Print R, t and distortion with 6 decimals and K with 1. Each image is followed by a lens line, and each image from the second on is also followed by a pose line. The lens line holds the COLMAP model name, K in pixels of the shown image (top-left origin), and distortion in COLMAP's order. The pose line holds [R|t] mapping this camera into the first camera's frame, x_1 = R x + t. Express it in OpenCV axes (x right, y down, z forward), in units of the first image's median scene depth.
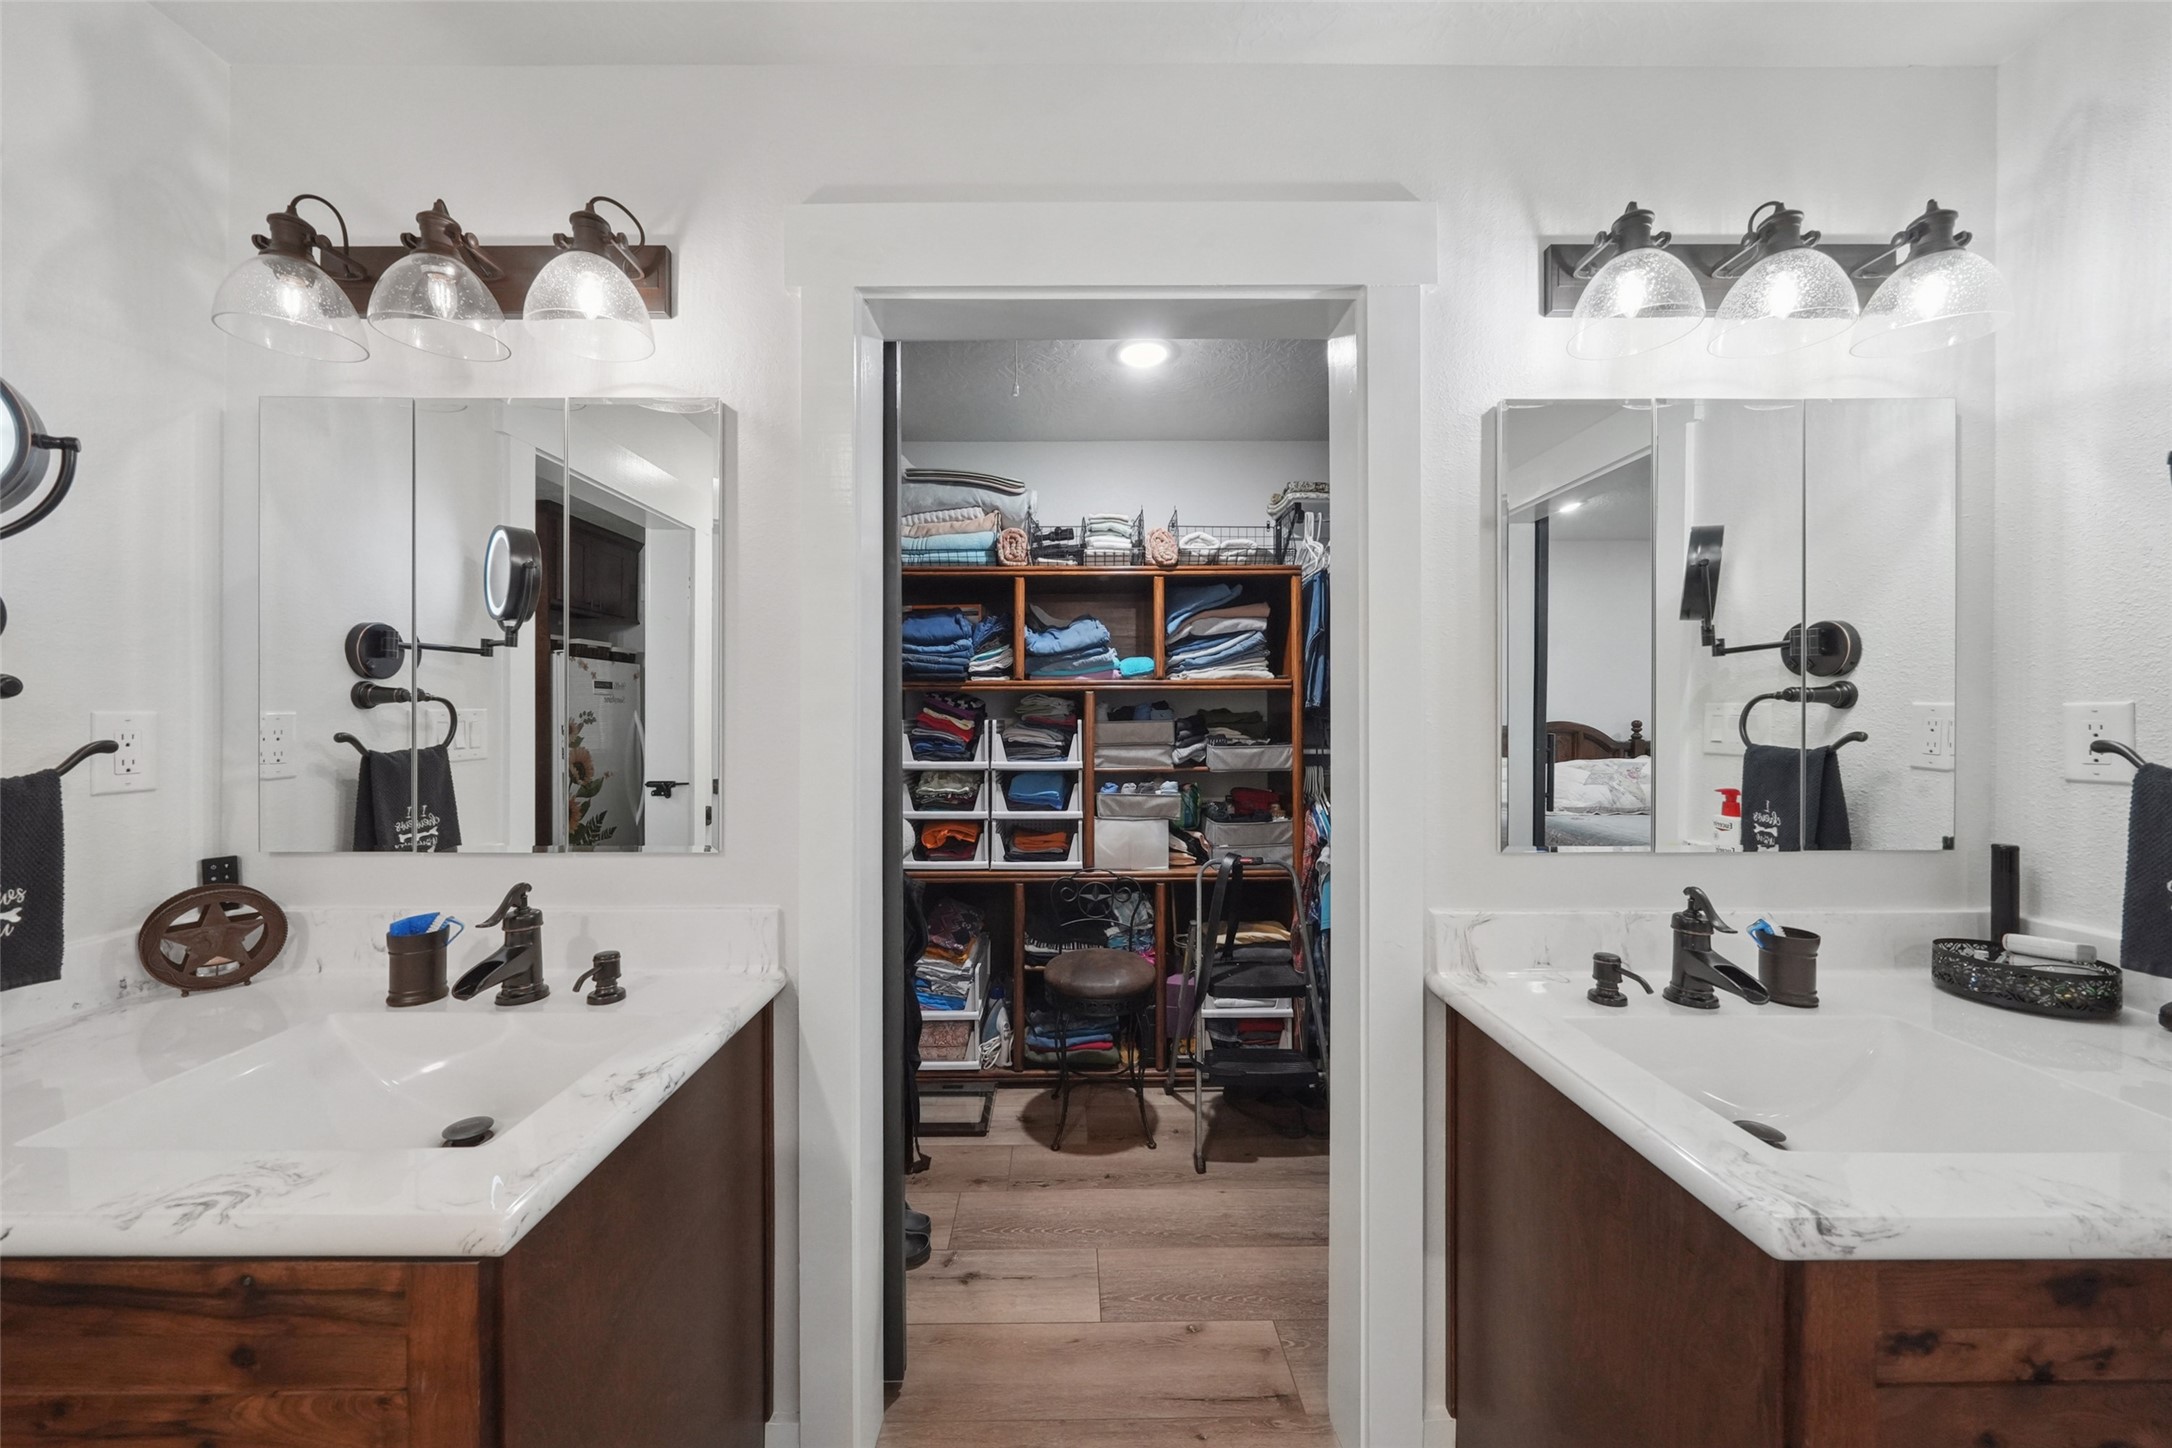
lens RADIAL K [[765.4, 0, 1081.4], [0, 765.4, 705.6], [0, 0, 1]] dist [-0.017360, 0.000115]
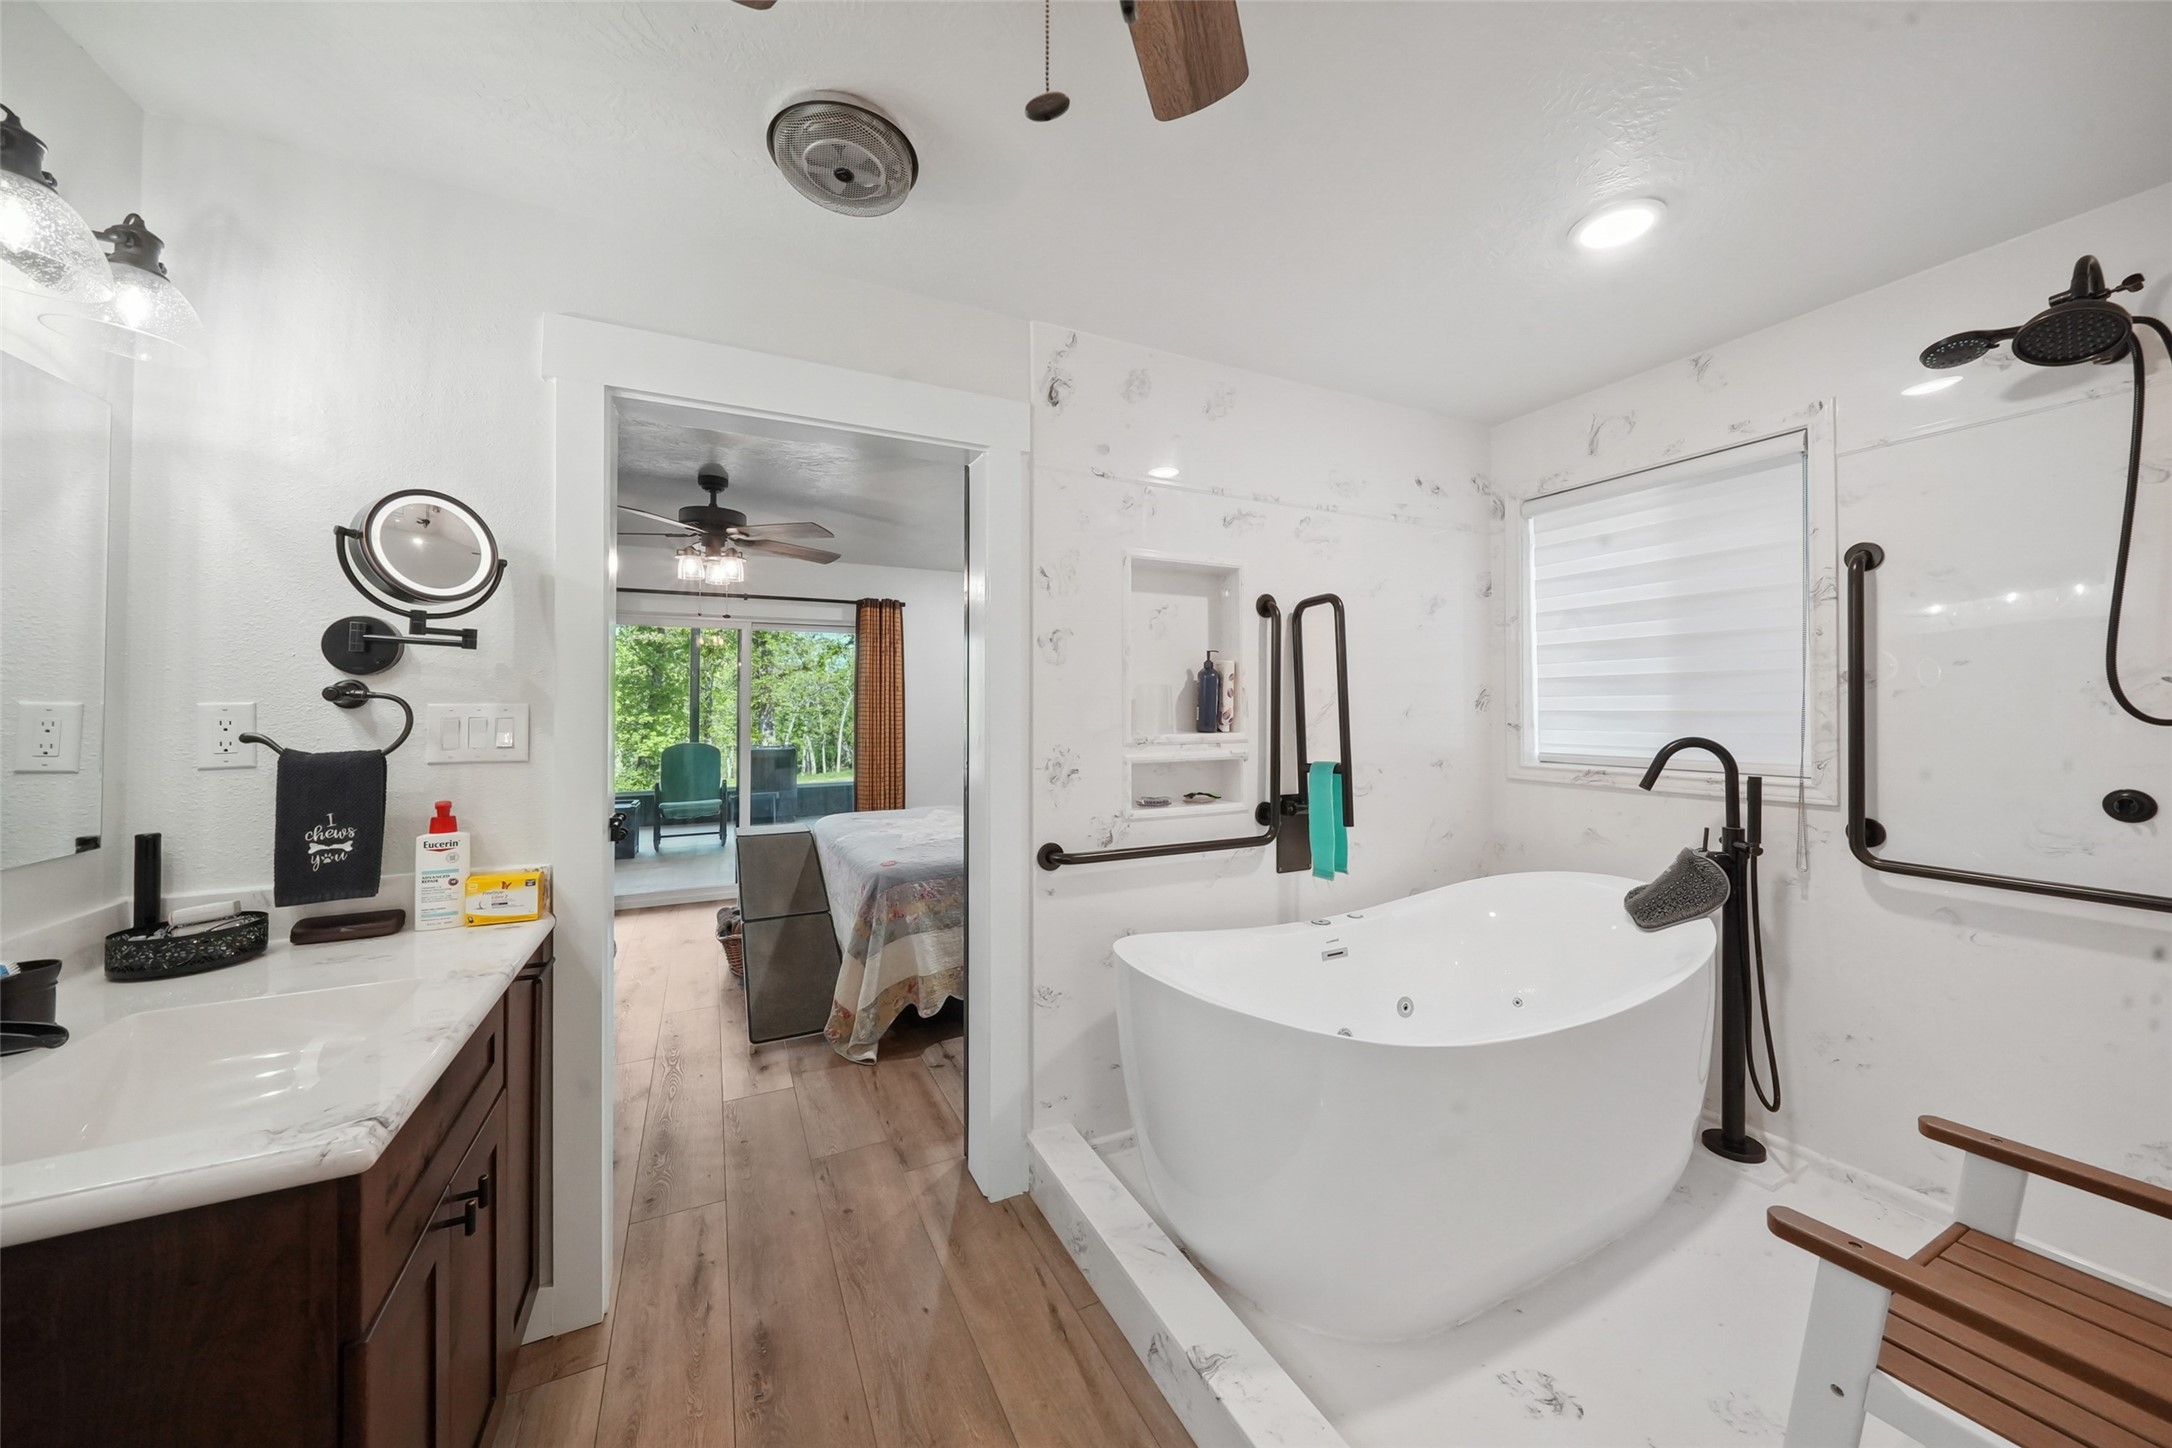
lens RADIAL K [[765.4, 0, 1081.4], [0, 765.4, 705.6], [0, 0, 1]] dist [-0.017360, 0.000115]
pose [[-0.442940, 0.002943, 0.896546, -0.351482], [-0.000055, 0.999995, -0.003310, 0.004082], [-0.896551, -0.001515, -0.442937, 0.279610]]
